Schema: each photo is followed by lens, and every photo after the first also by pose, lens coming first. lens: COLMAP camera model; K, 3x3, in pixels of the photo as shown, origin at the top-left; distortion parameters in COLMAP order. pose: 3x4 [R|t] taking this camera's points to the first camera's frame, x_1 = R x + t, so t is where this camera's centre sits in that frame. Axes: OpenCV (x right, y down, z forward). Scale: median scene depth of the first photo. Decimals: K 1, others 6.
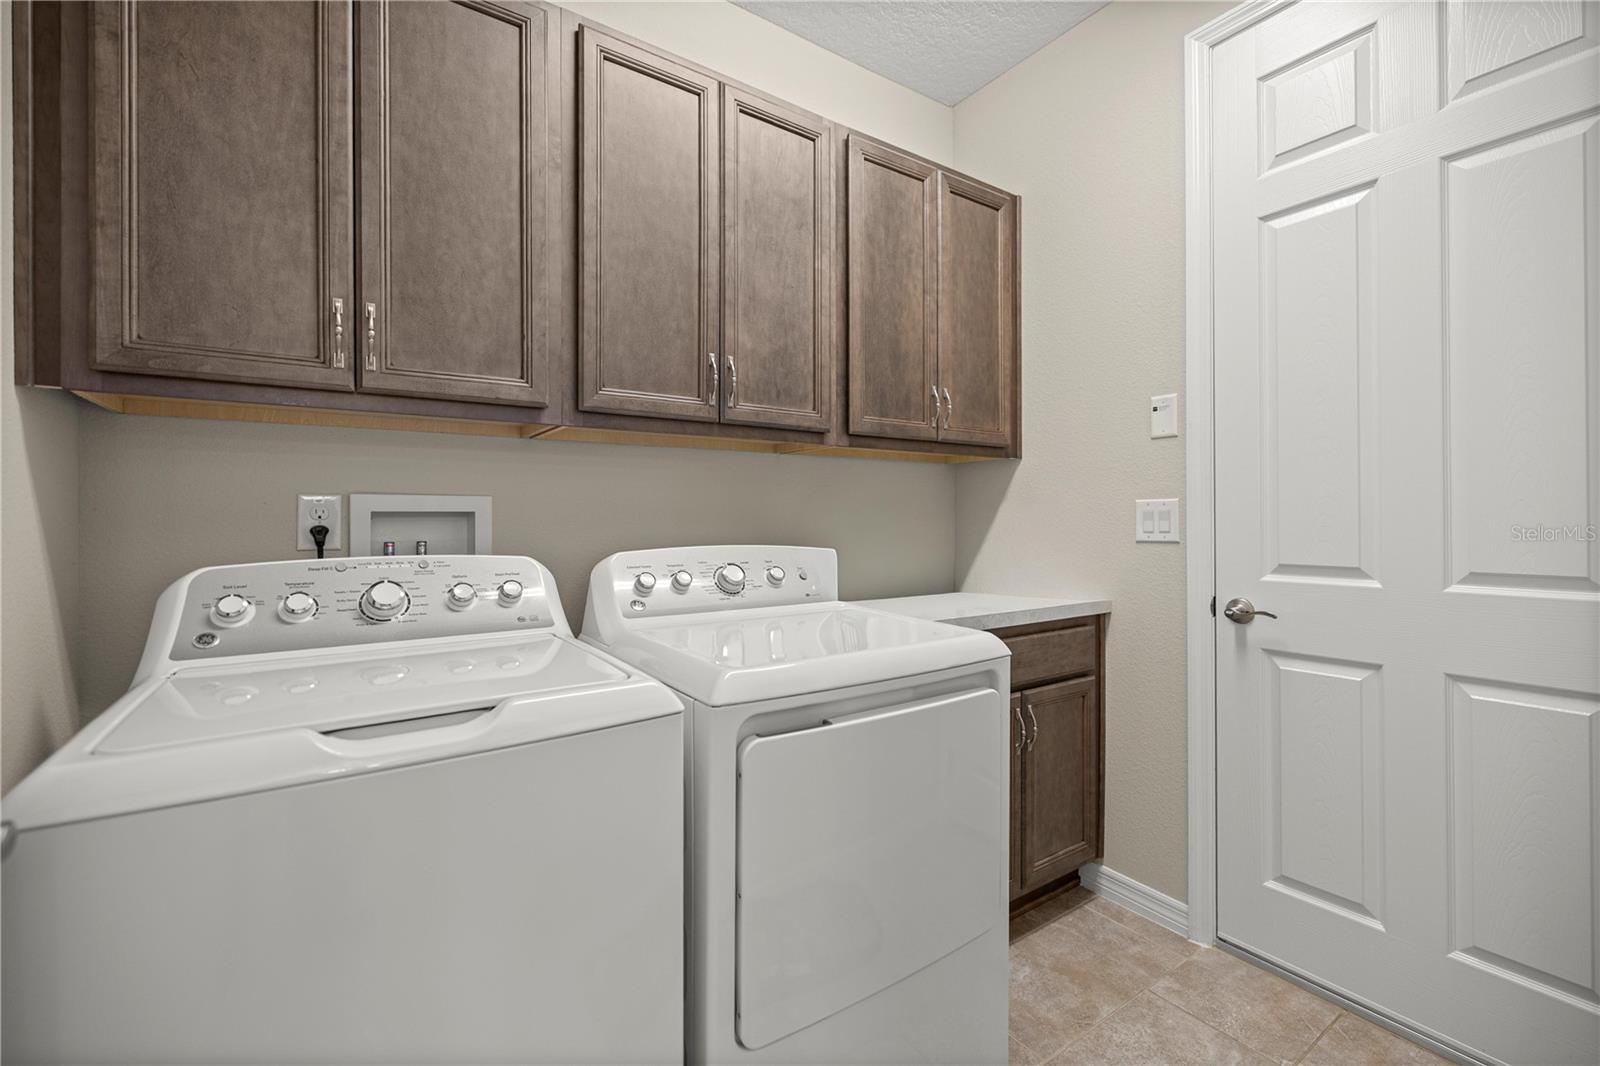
lens RADIAL K [[677.4, 0, 802.5], [0, 677.4, 518.3], [0, 0, 1]] dist [0.001716, -0.000171]
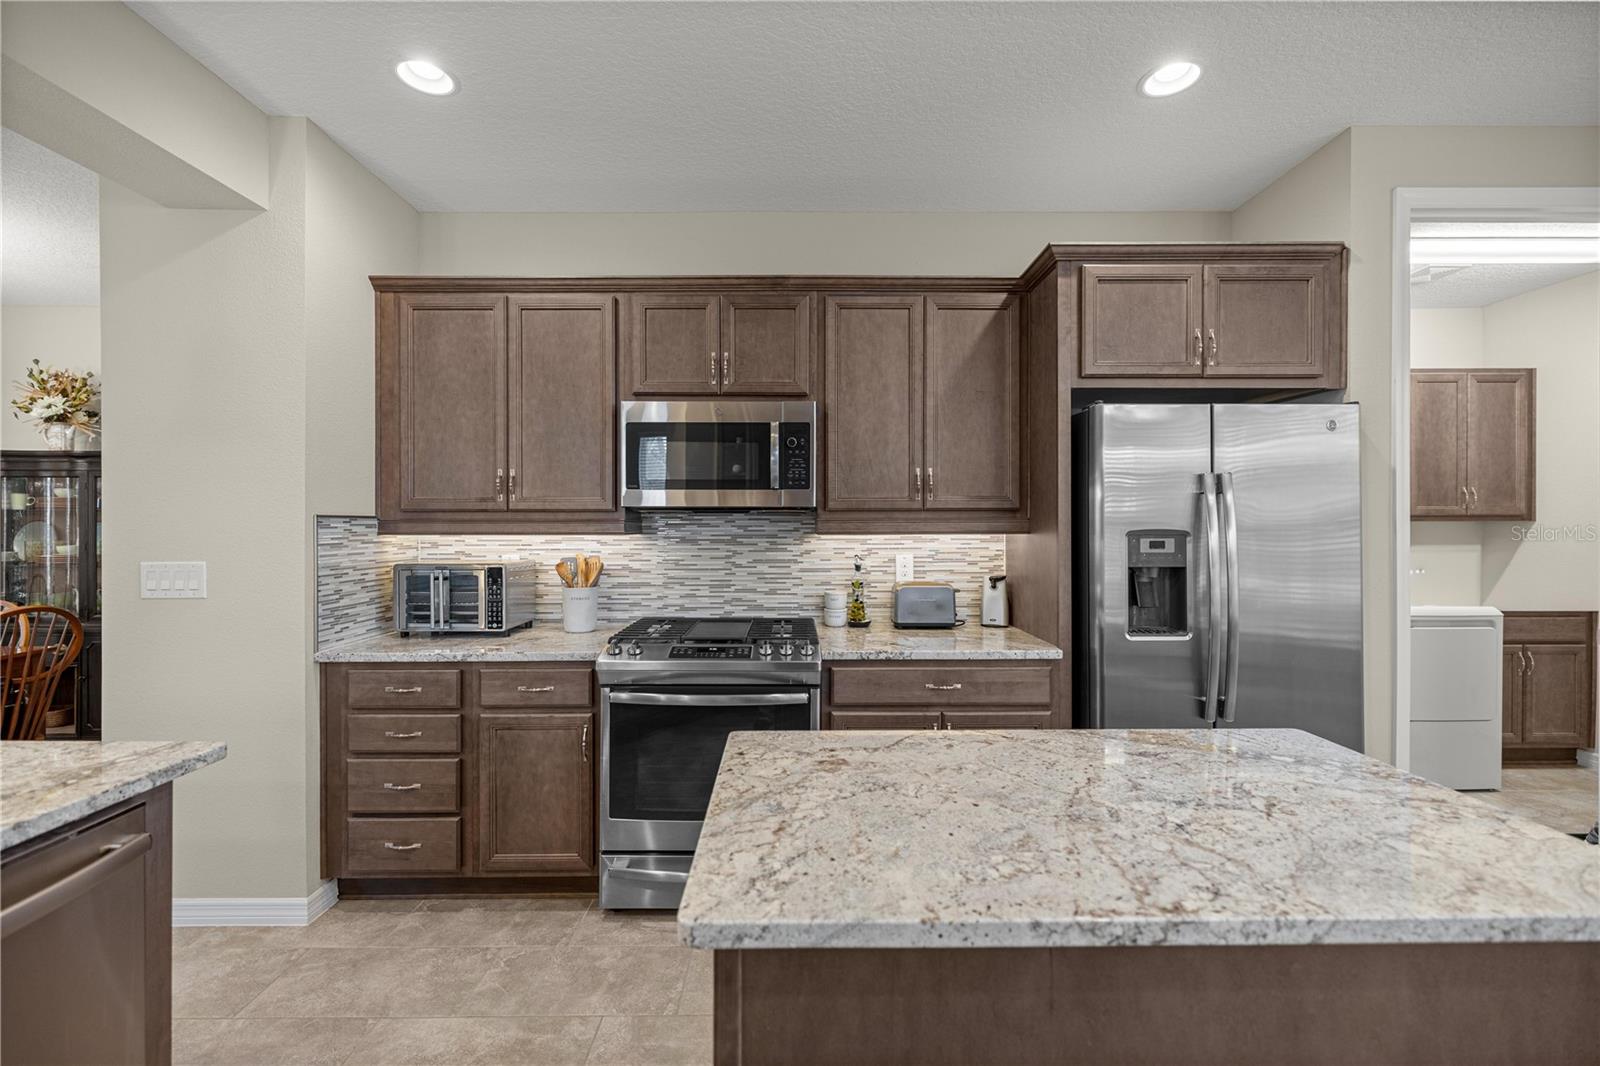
lens RADIAL K [[677.4, 0, 790.4], [0, 677.4, 527.5], [0, 0, 1]] dist [0.001716, -0.000171]
pose [[0.822624, 0.004210, -0.568571, -0.287835], [-0.003765, 0.999991, 0.001957, -0.077628], [0.568574, 0.000531, 0.822632, -1.693029]]
